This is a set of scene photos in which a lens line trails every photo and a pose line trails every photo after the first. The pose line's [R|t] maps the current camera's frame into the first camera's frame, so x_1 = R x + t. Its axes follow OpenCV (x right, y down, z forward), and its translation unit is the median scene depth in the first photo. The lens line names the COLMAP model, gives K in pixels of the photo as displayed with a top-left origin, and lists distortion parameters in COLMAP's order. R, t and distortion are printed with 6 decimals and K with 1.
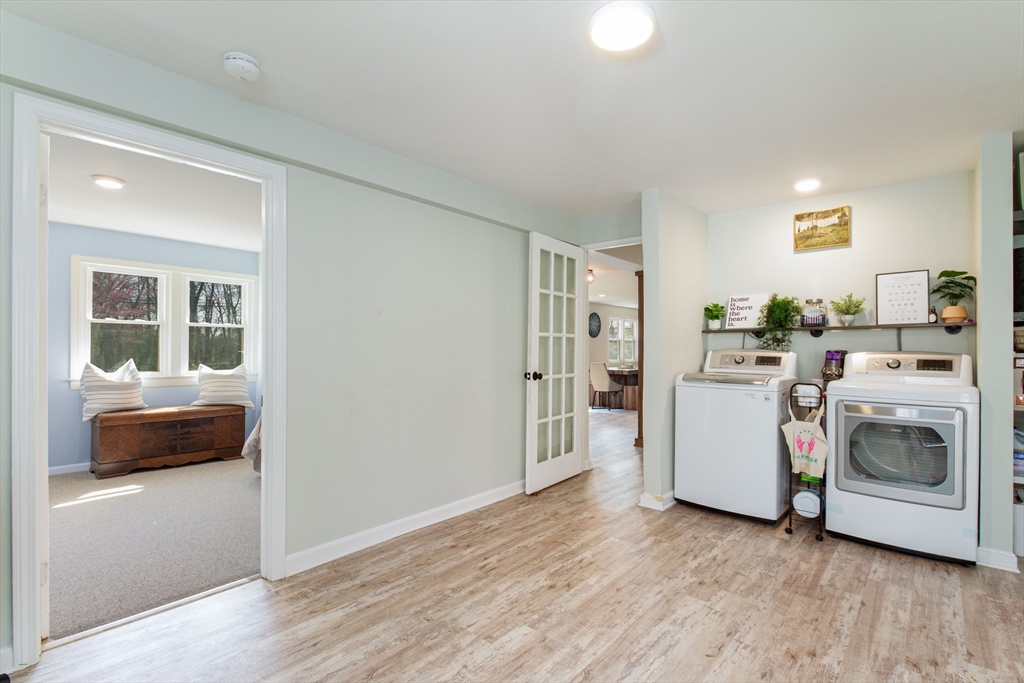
lens RADIAL K [[476.8, 0, 506.2], [0, 476.8, 345.3], [0, 0, 1]] dist [-0.001775, -0.000698]
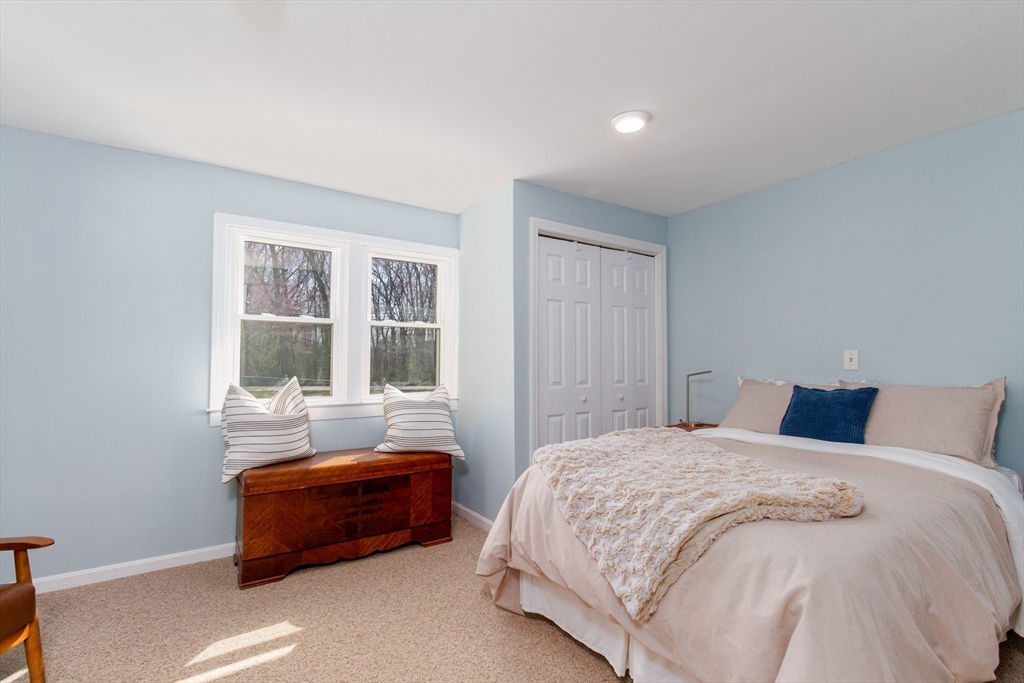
lens RADIAL K [[476.8, 0, 508.6], [0, 476.8, 348.6], [0, 0, 1]] dist [-0.001775, -0.000698]
pose [[0.965665, 0.000413, -0.259790, -0.355950], [-0.005042, 0.999840, -0.017151, 0.000387], [0.259741, 0.017872, 0.965513, 0.472428]]
